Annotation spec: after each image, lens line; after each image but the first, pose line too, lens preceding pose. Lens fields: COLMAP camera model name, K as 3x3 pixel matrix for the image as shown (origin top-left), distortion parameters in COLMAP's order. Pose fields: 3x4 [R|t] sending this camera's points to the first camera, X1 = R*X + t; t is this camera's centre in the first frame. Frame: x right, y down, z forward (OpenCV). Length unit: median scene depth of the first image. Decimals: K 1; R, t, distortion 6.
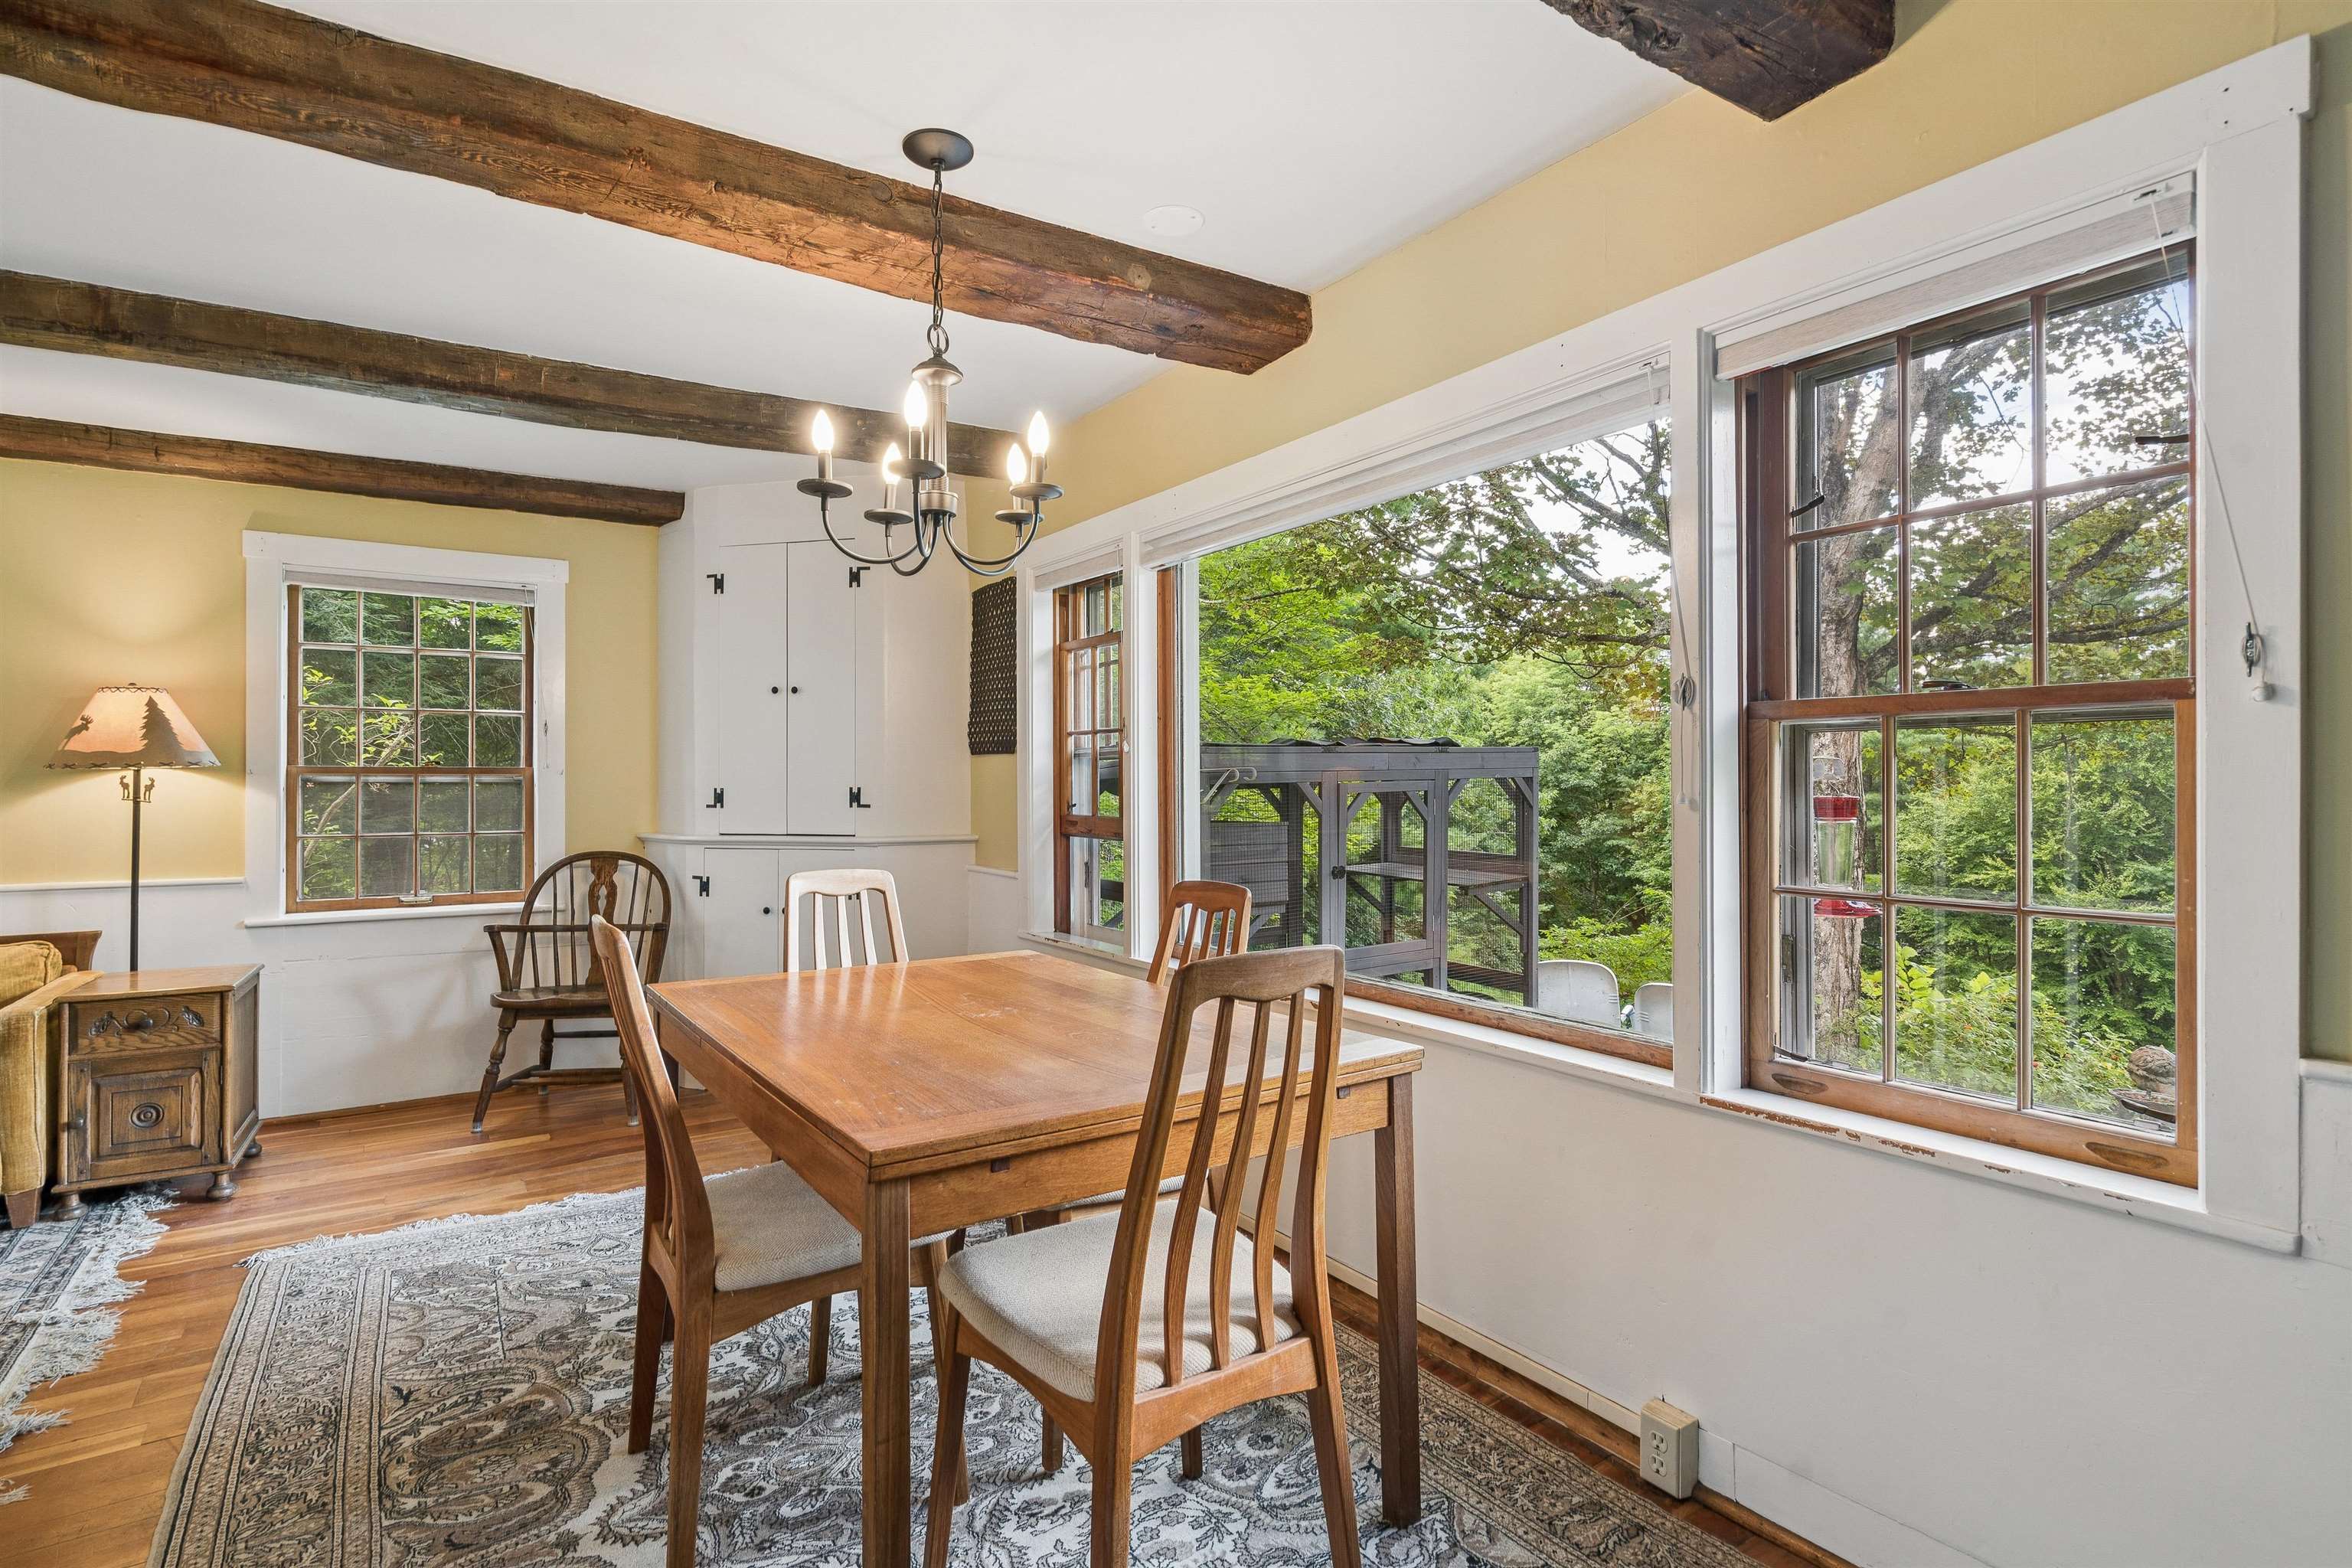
lens RADIAL K [[1148.5, 0, 1157.1], [0, 1148.5, 778.9], [0, 0, 1]] dist [0.001971, 0.000391]
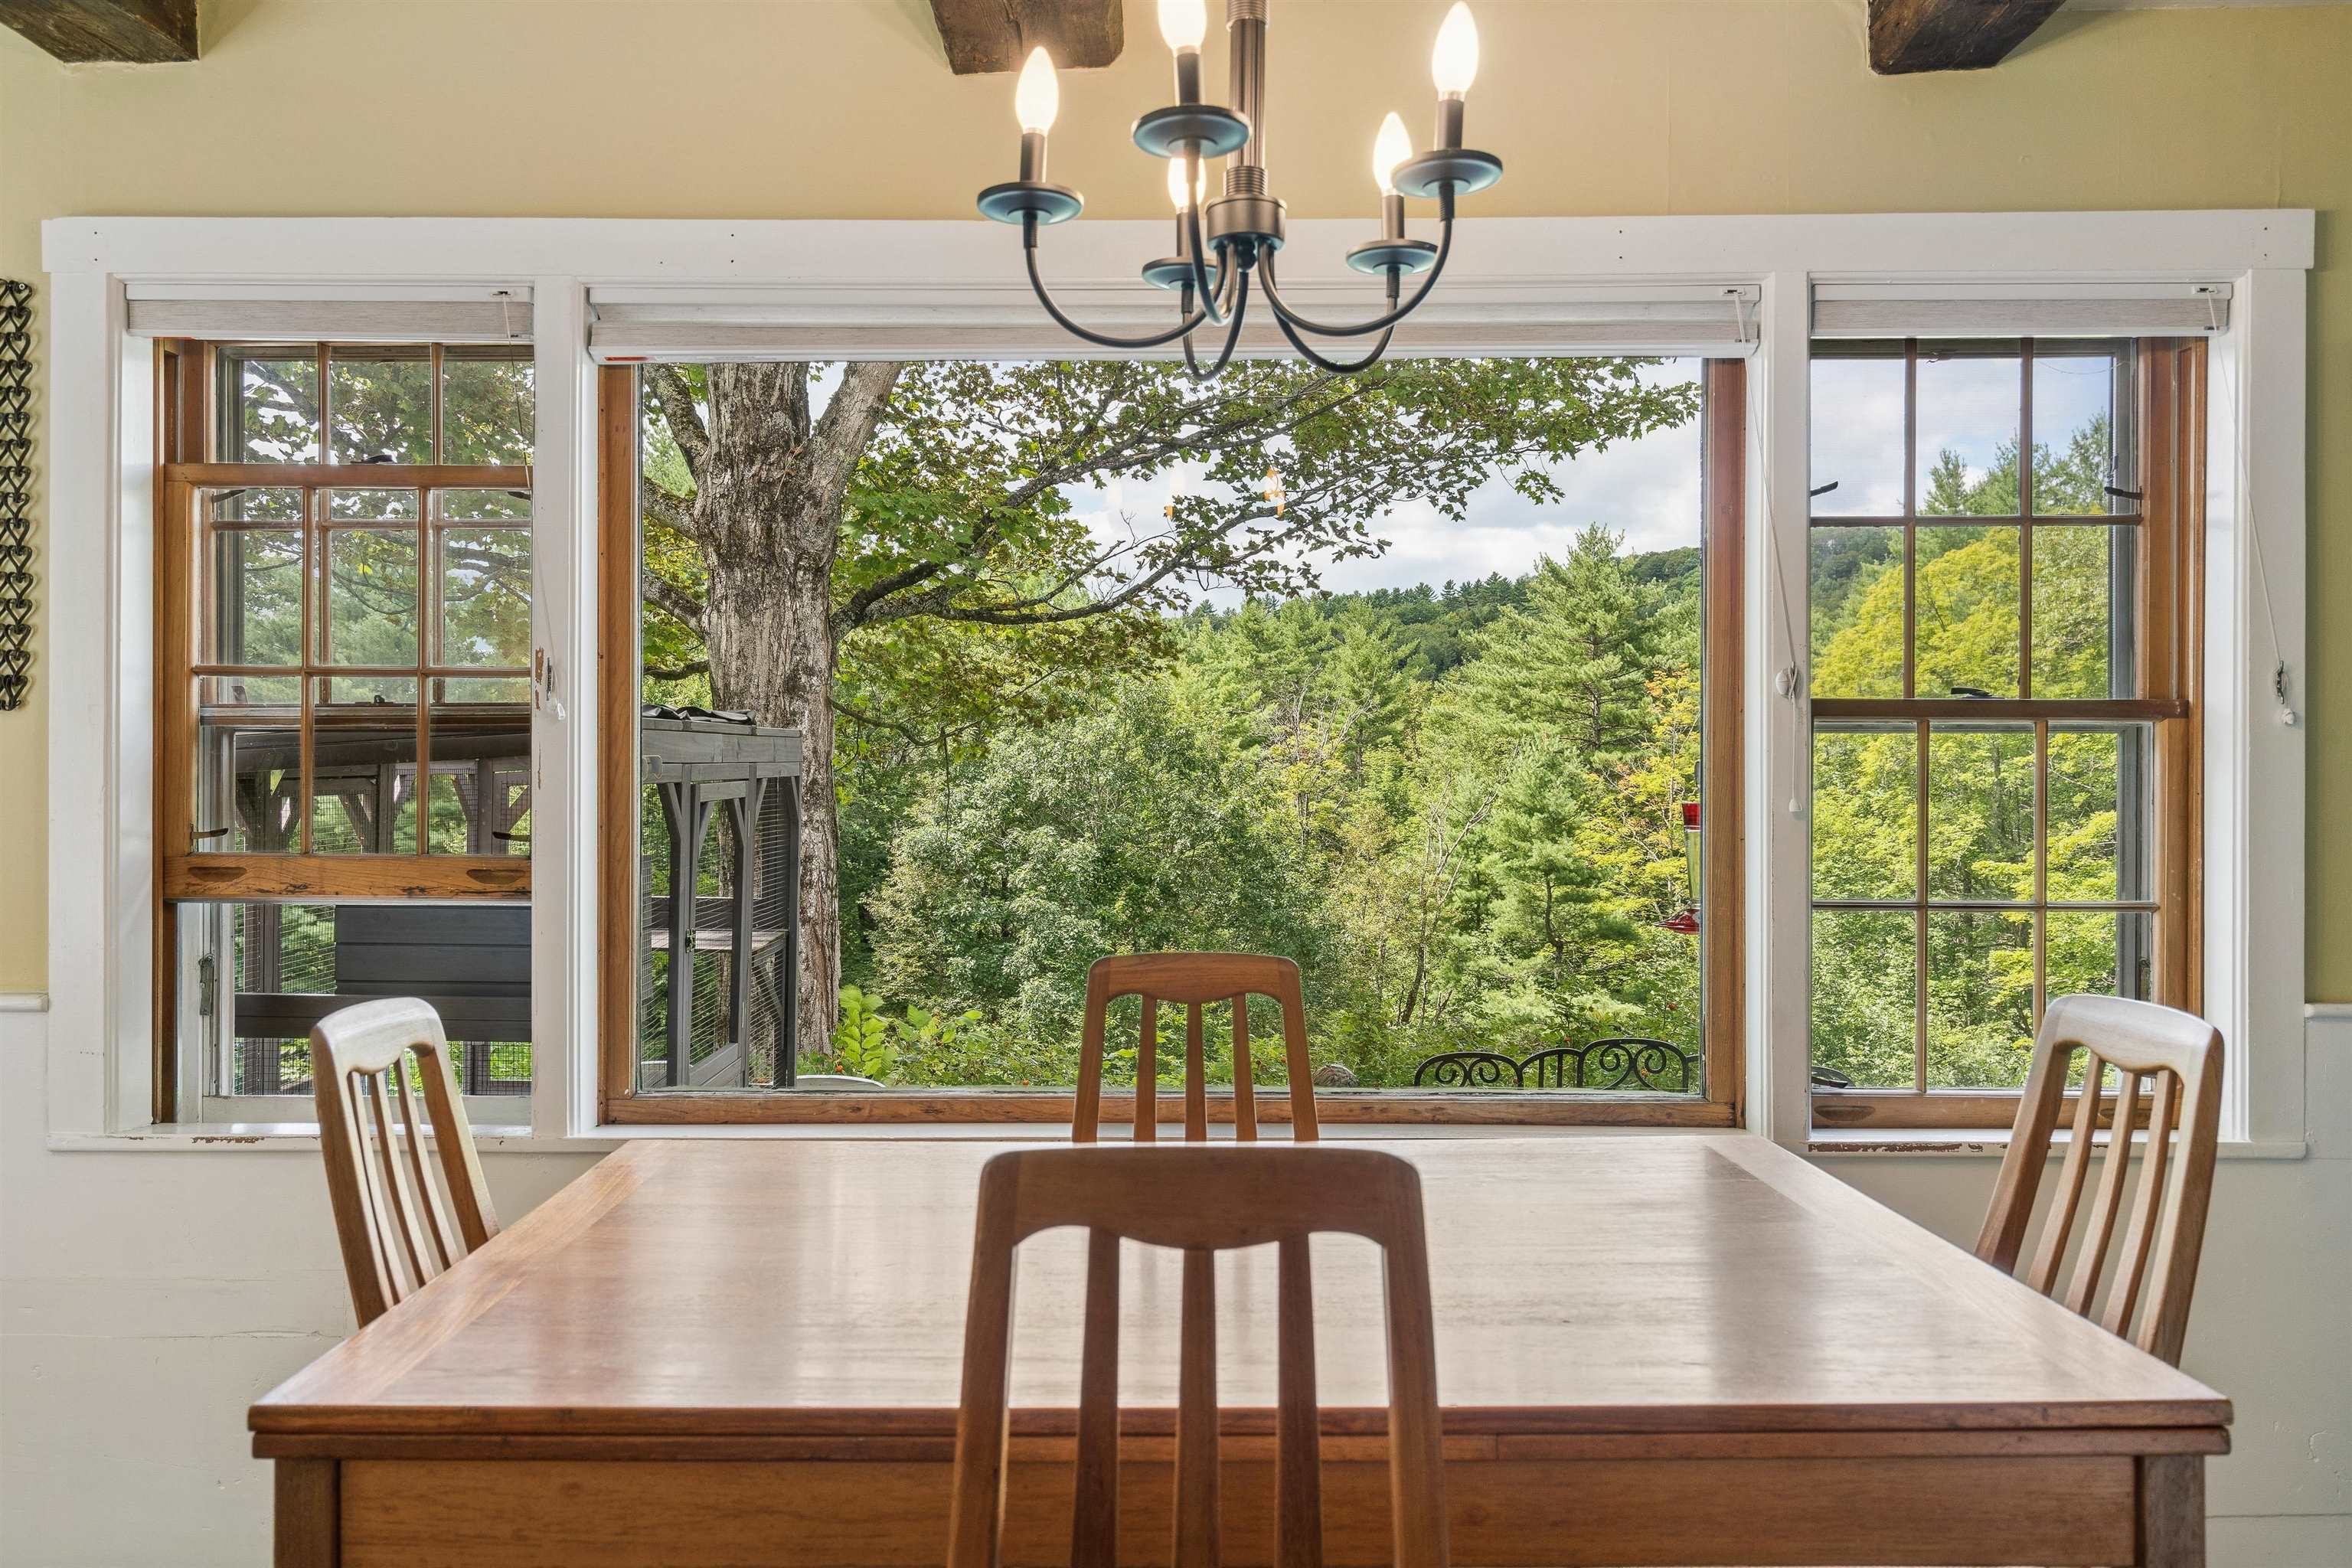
lens RADIAL K [[1769.2, 0, 1135.6], [0, 1769.2, 773.8], [0, 0, 1]] dist [0.012157, 0.006878]
pose [[0.552524, 0.008156, 0.833457, -0.554466], [-0.006098, 0.999965, -0.005742, 0.002646], [-0.833475, -0.001910, 0.552554, 0.401099]]
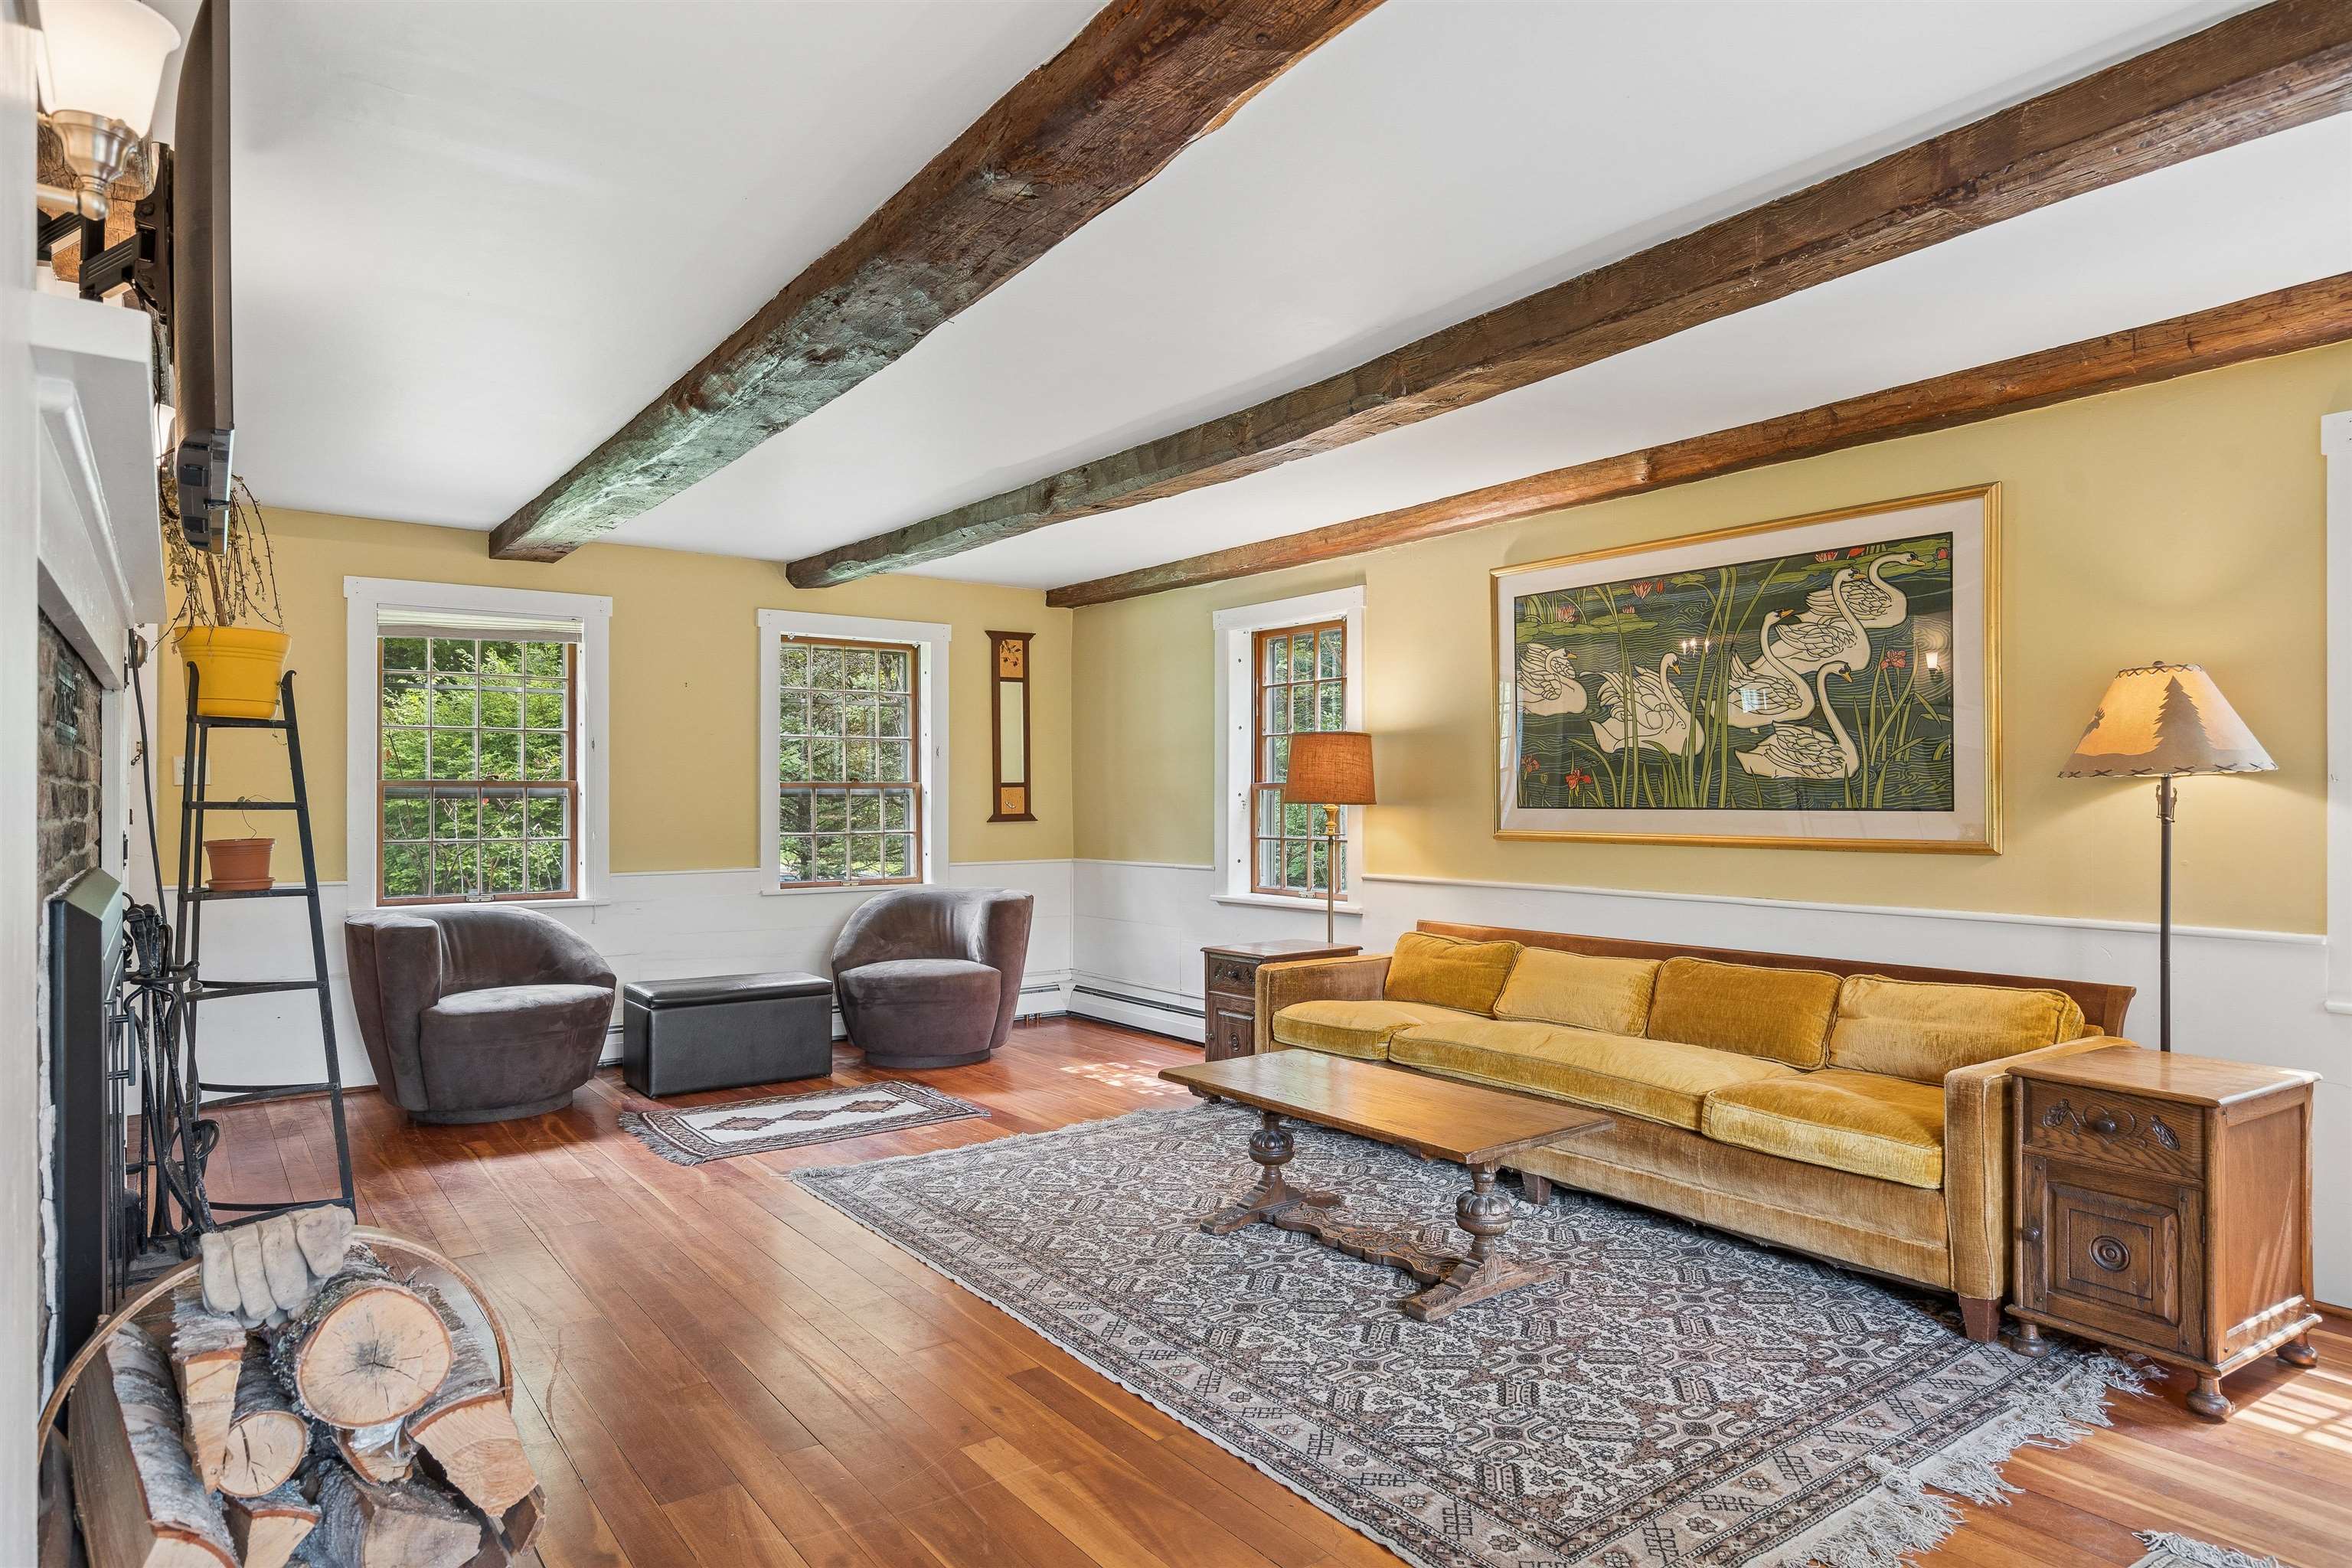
lens RADIAL K [[1348.8, 0, 1169.3], [0, 1348.8, 796.3], [0, 0, 1]] dist [0.004250, -0.000767]
pose [[0.043721, -0.002007, -0.999042, -0.051354], [0.008006, 0.999967, -0.001659, 0.000672], [0.999012, -0.007926, 0.043735, 0.375178]]
